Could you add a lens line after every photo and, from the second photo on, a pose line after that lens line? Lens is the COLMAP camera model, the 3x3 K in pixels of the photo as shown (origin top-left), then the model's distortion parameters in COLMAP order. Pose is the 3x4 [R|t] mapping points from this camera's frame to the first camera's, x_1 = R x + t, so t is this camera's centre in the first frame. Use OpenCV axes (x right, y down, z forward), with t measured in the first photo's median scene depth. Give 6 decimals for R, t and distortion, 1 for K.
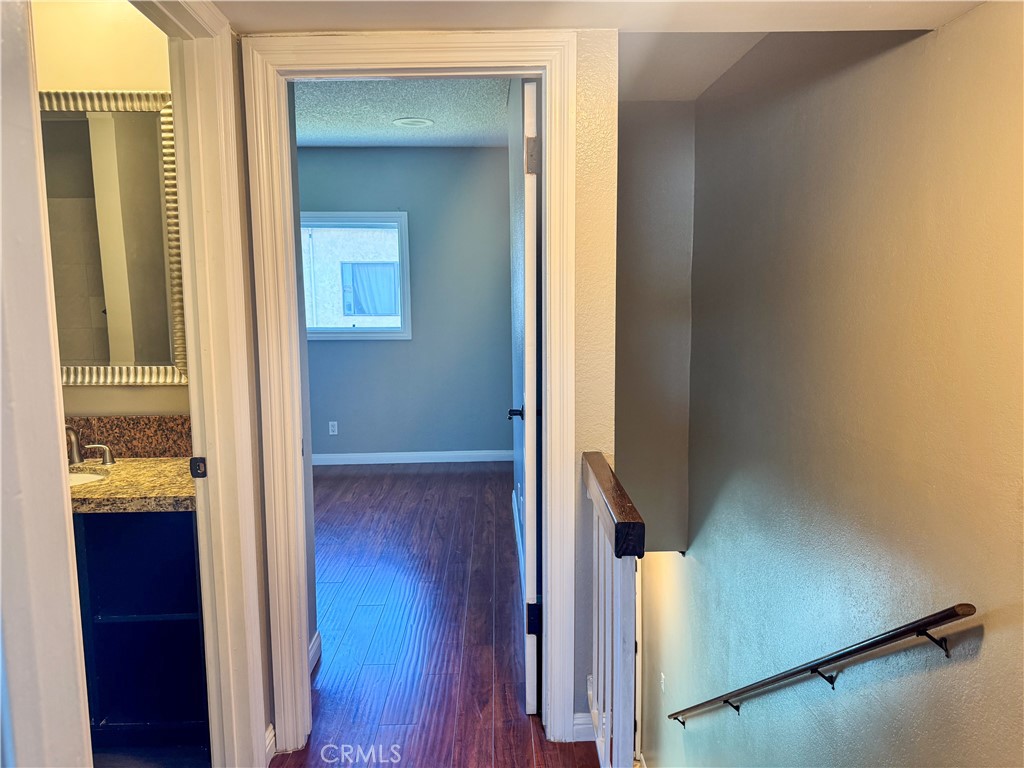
lens RADIAL K [[719.9, 0, 512.6], [0, 719.9, 384.5], [0, 0, 1]] dist [0.001196, -0.001993]
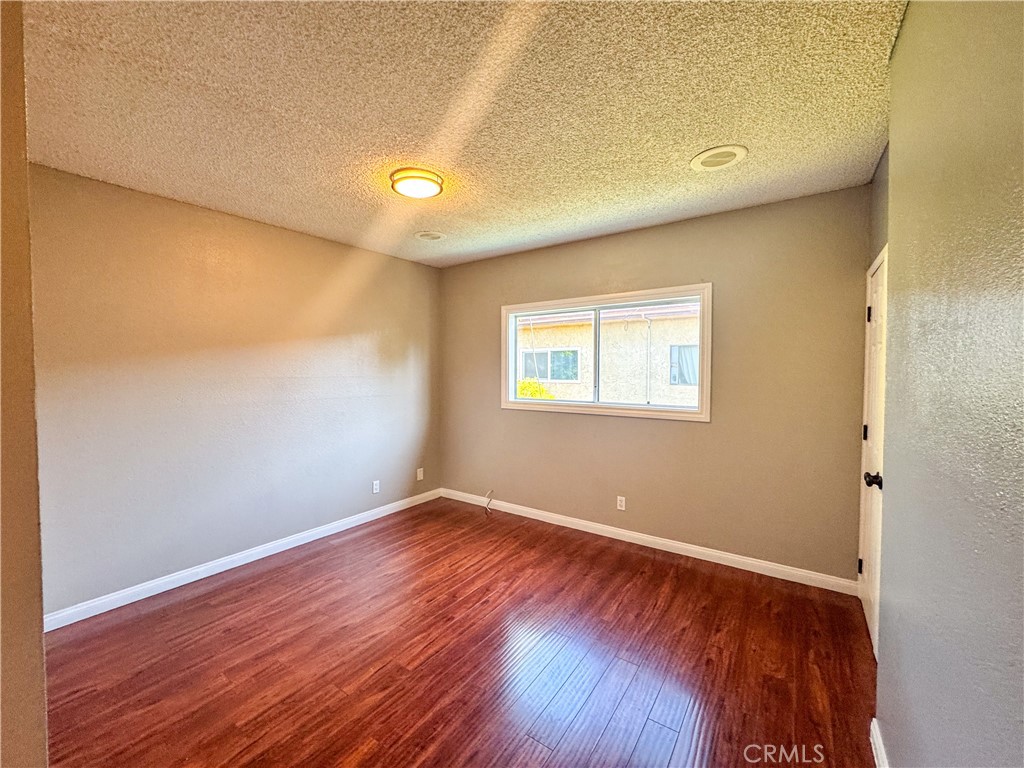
lens RADIAL K [[410.8, 0, 517.6], [0, 410.8, 389.8], [0, 0, 1]] dist [-0.000810, -0.000200]
pose [[0.812867, 0.033393, -0.581492, -0.038244], [-0.073916, 0.996198, -0.046119, -0.060931], [0.577741, 0.080470, 0.812244, 0.442721]]
